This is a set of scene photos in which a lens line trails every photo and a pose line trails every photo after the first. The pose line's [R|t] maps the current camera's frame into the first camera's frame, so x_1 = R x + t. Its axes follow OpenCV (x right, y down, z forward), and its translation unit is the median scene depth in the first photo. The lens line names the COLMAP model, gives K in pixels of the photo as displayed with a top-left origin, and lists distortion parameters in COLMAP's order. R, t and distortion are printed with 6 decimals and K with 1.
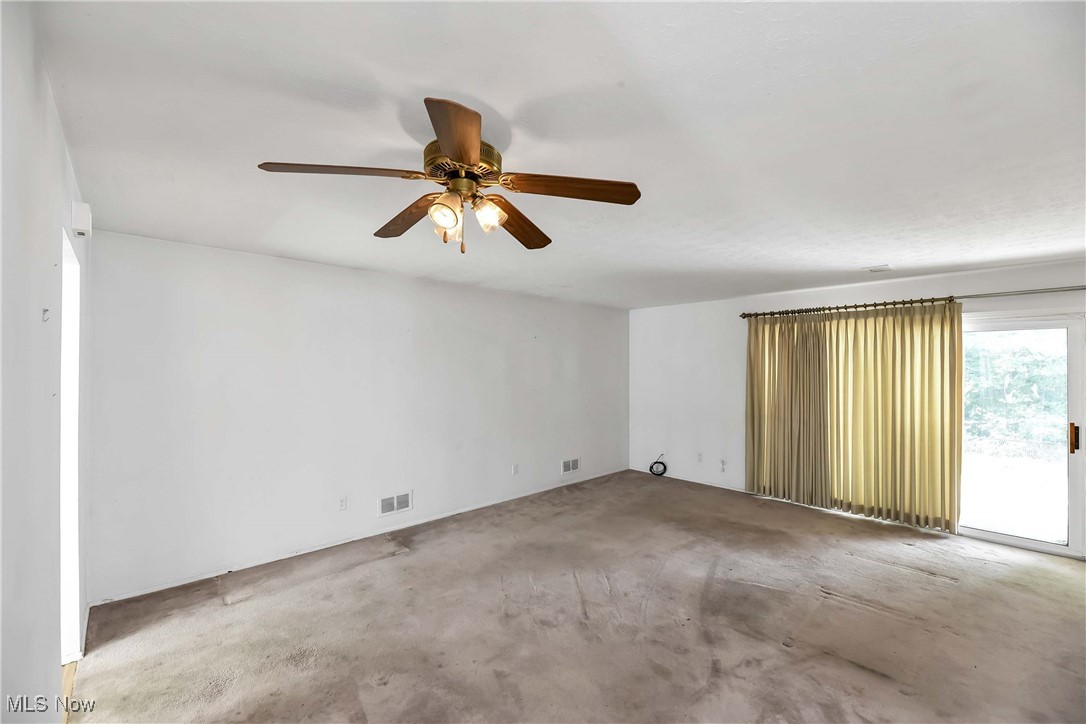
lens RADIAL K [[449.7, 0, 543.0], [0, 449.7, 362.0], [0, 0, 1]] dist [-0.001132, -0.000361]
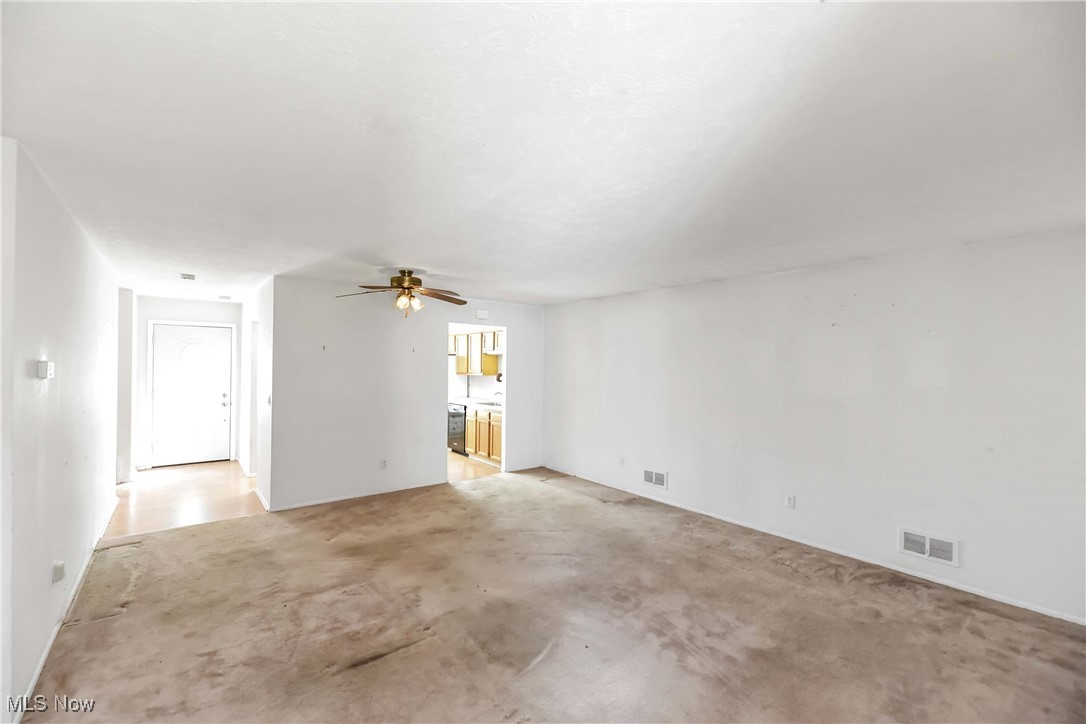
lens RADIAL K [[471.8, 0, 543.0], [0, 471.8, 362.0], [0, 0, 1]] dist [-0.032483, -0.000032]
pose [[-0.102107, 0.004630, -0.994763, 0.863832], [0.004971, 0.999979, 0.004144, -0.006977], [0.994761, -0.004522, -0.102128, 0.738211]]
